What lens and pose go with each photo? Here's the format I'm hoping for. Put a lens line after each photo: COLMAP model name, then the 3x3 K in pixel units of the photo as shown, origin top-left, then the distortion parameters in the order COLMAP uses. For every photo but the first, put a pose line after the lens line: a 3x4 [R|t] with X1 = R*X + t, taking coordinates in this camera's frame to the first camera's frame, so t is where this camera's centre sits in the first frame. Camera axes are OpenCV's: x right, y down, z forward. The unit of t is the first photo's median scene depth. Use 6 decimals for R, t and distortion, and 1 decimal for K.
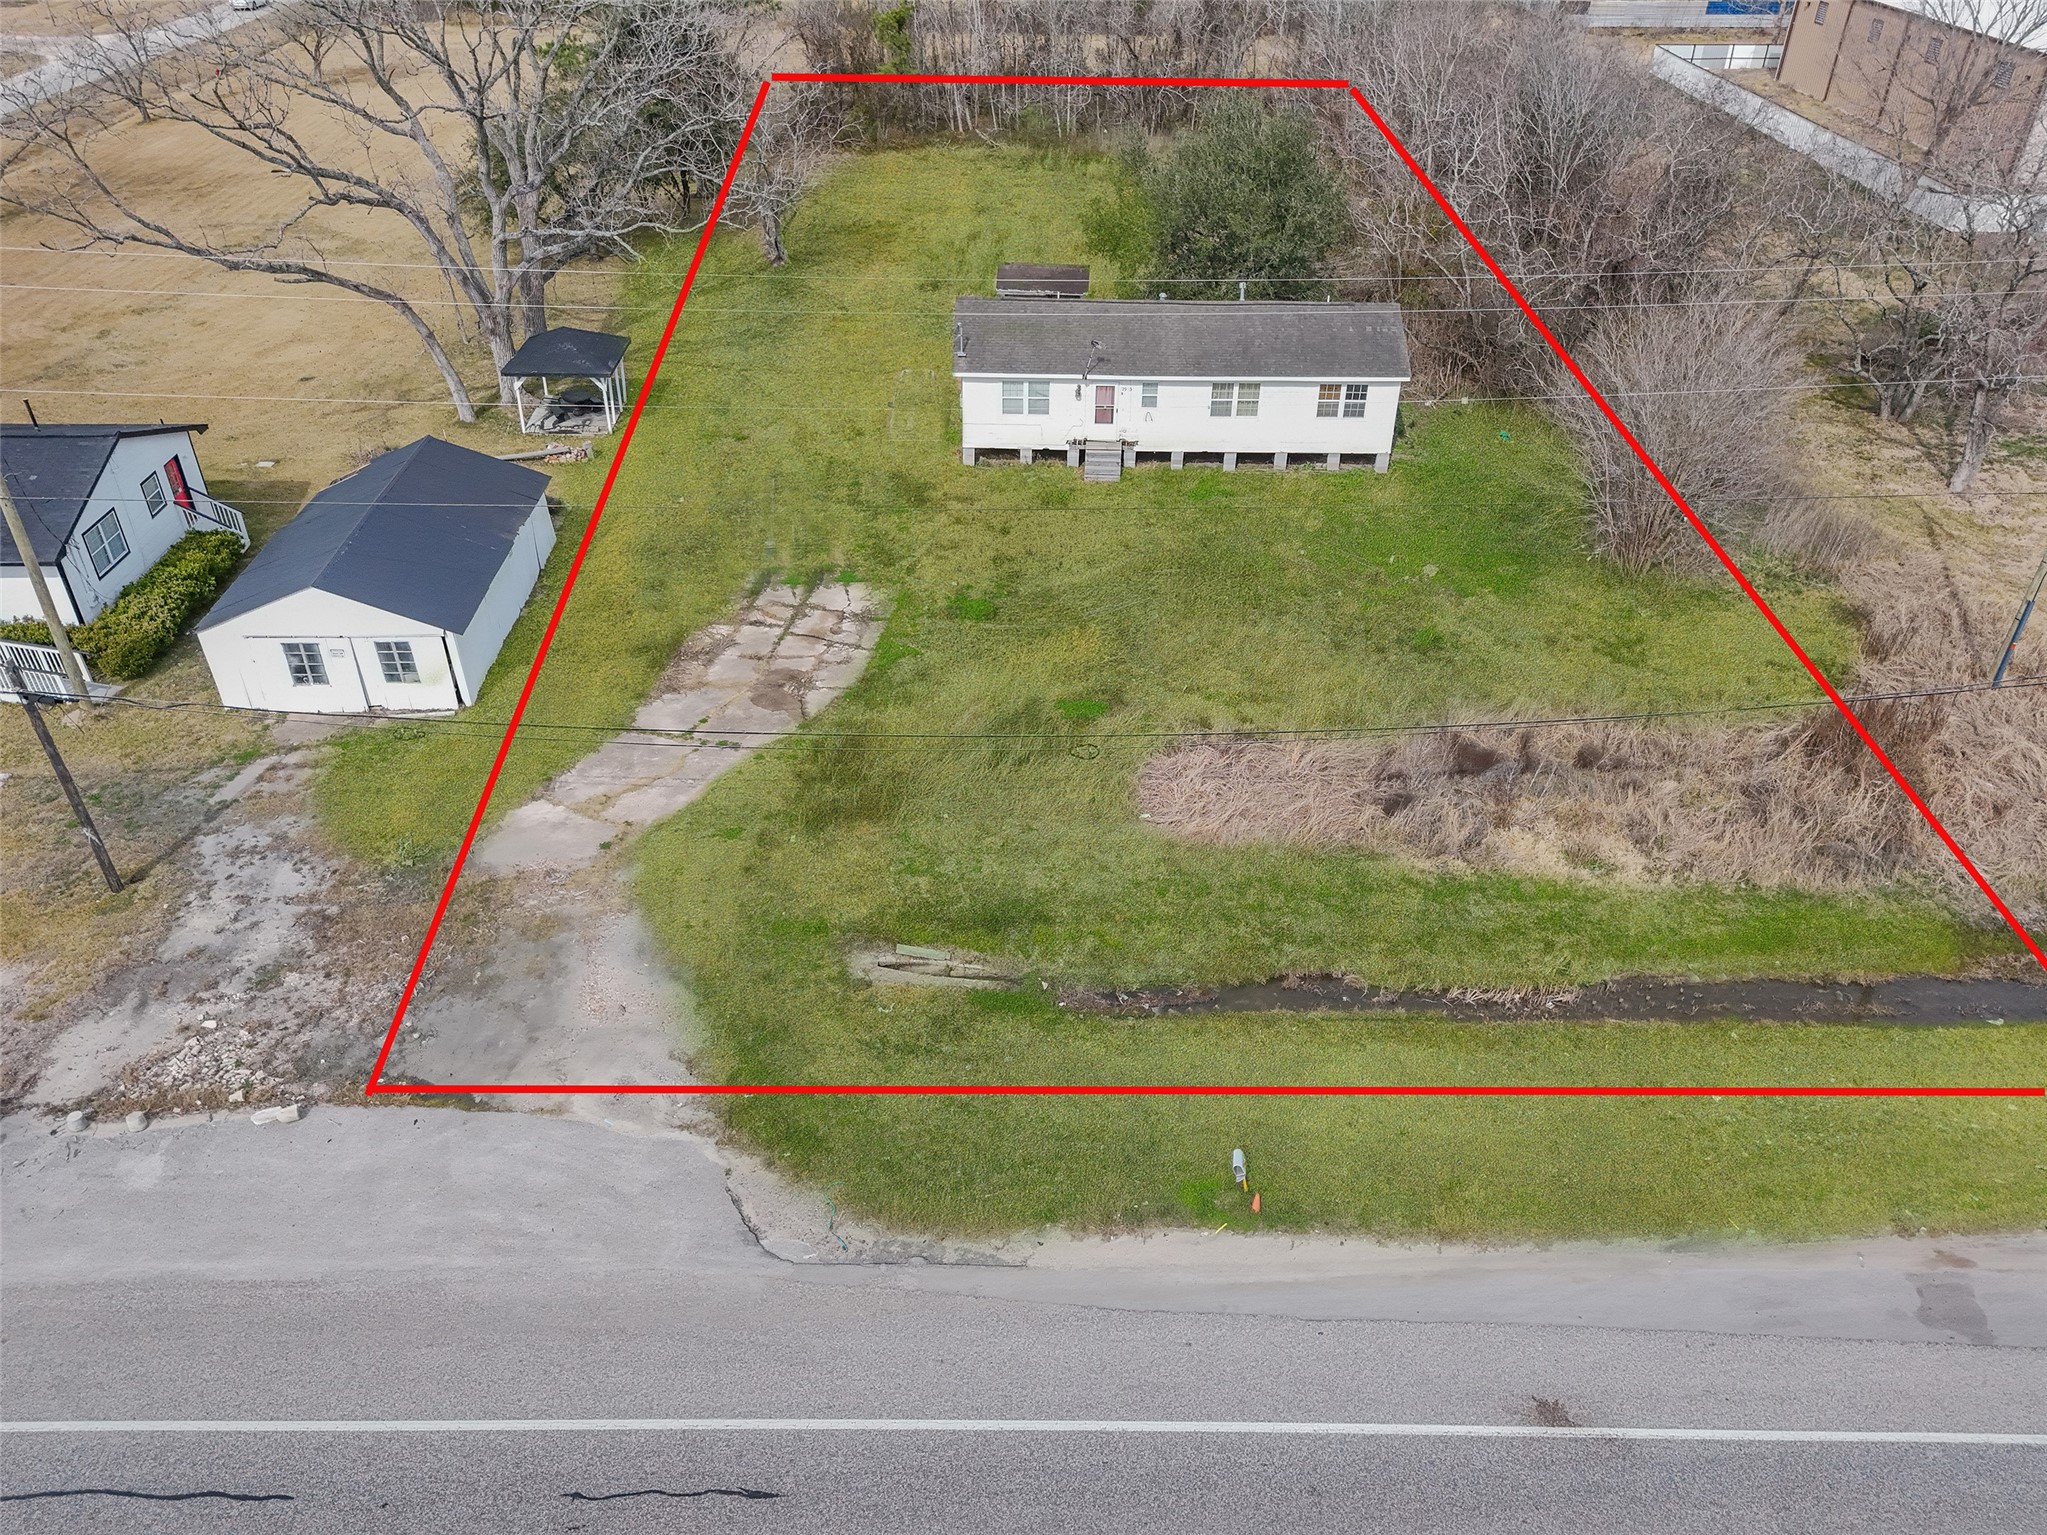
lens RADIAL K [[1504.5, 0, 1021.0], [0, 1504.5, 764.3], [0, 0, 1]] dist [0.087855, -0.094058]
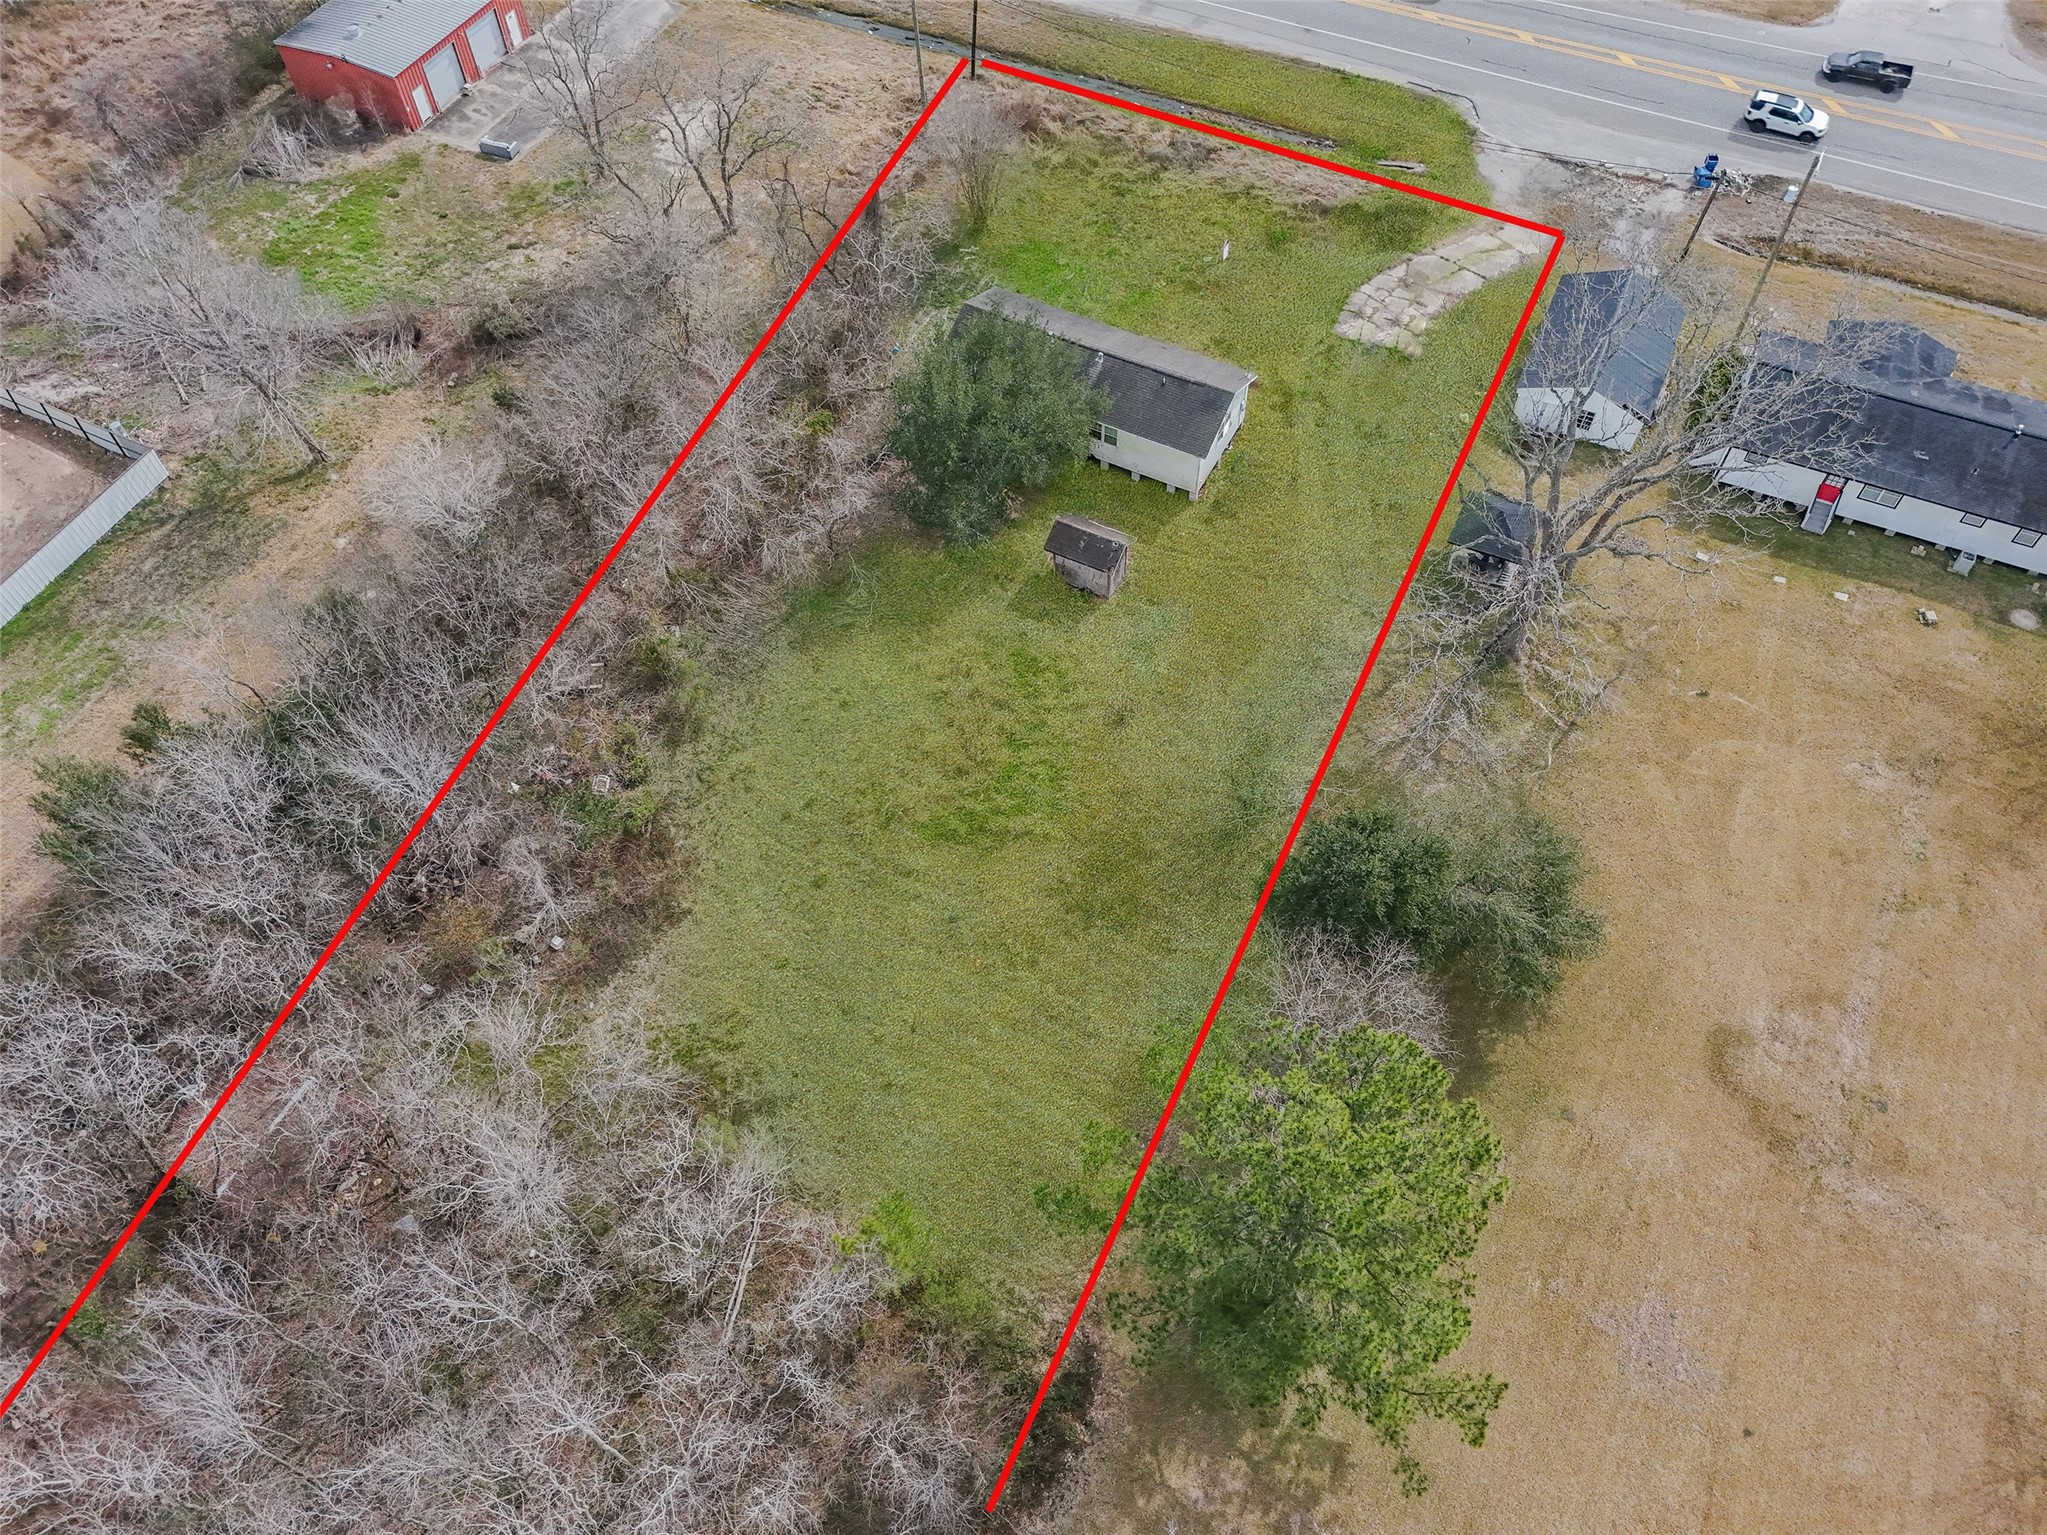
lens RADIAL K [[1504.5, 0, 1021.0], [0, 1504.5, 764.3], [0, 0, 1]] dist [0.087855, -0.094058]
pose [[-0.897580, -0.362098, 0.251465, -0.398041], [0.251512, 0.047865, 0.966670, -1.984385], [-0.362065, 0.930910, 0.048109, 1.534215]]
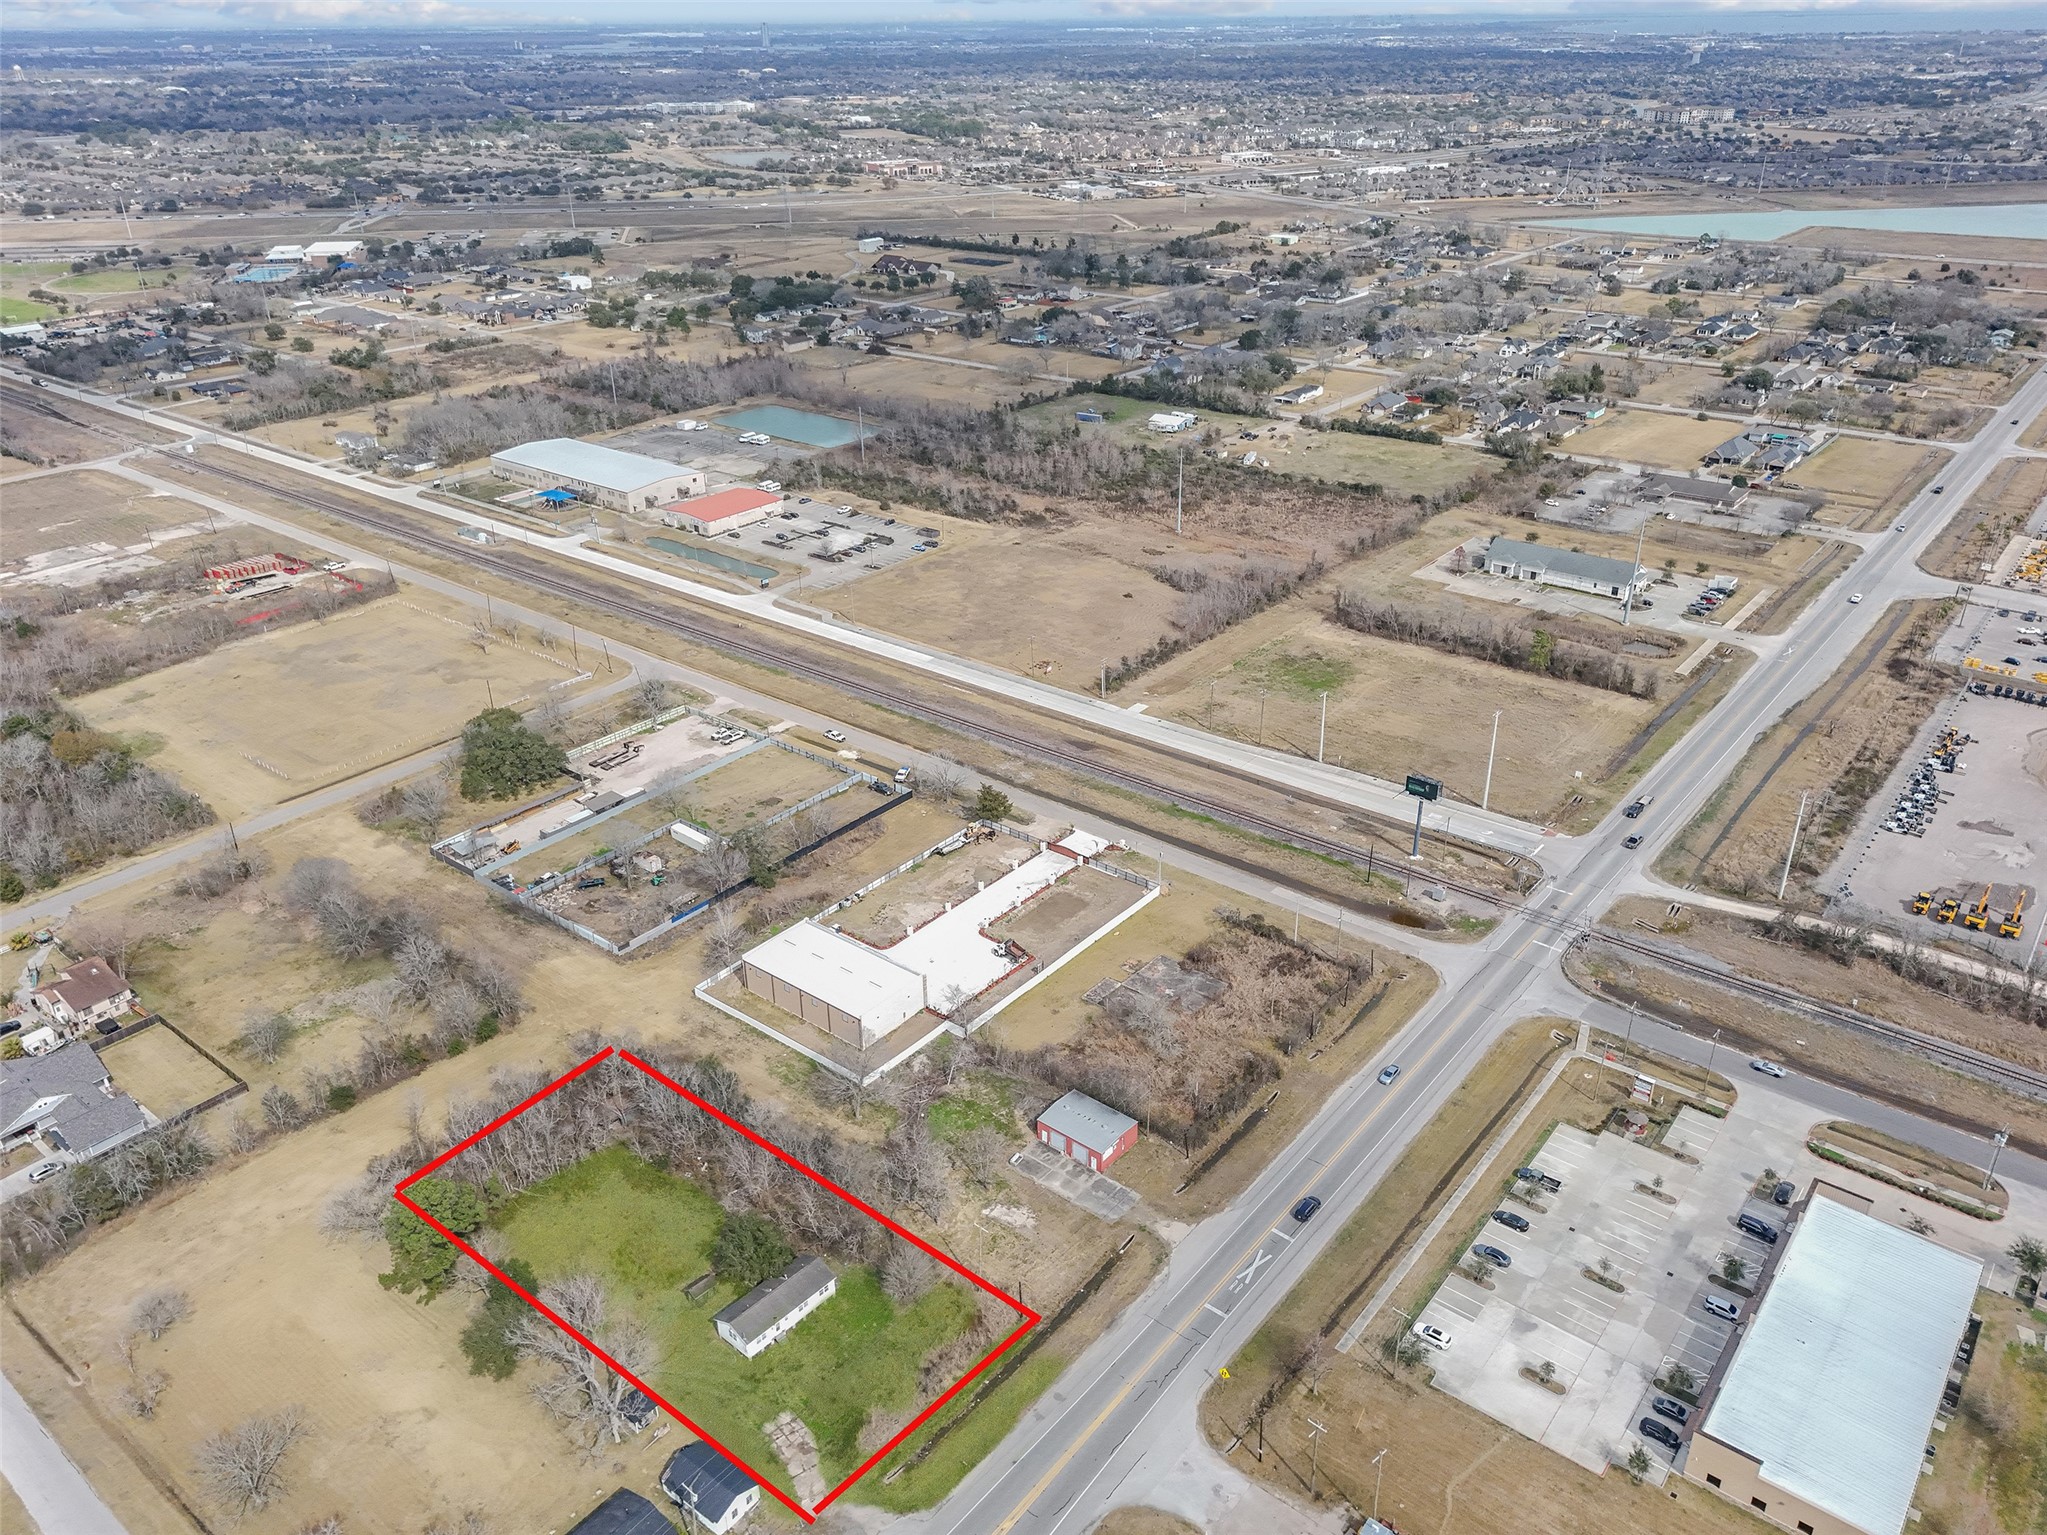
lens RADIAL K [[1504.5, 0, 1021.0], [0, 1504.5, 764.3], [0, 0, 1]] dist [0.087855, -0.094058]
pose [[0.638693, -0.354324, 0.683027, -1.891616], [0.450260, 0.891925, 0.041658, -1.569745], [-0.623969, 0.280933, 0.729204, -2.924301]]
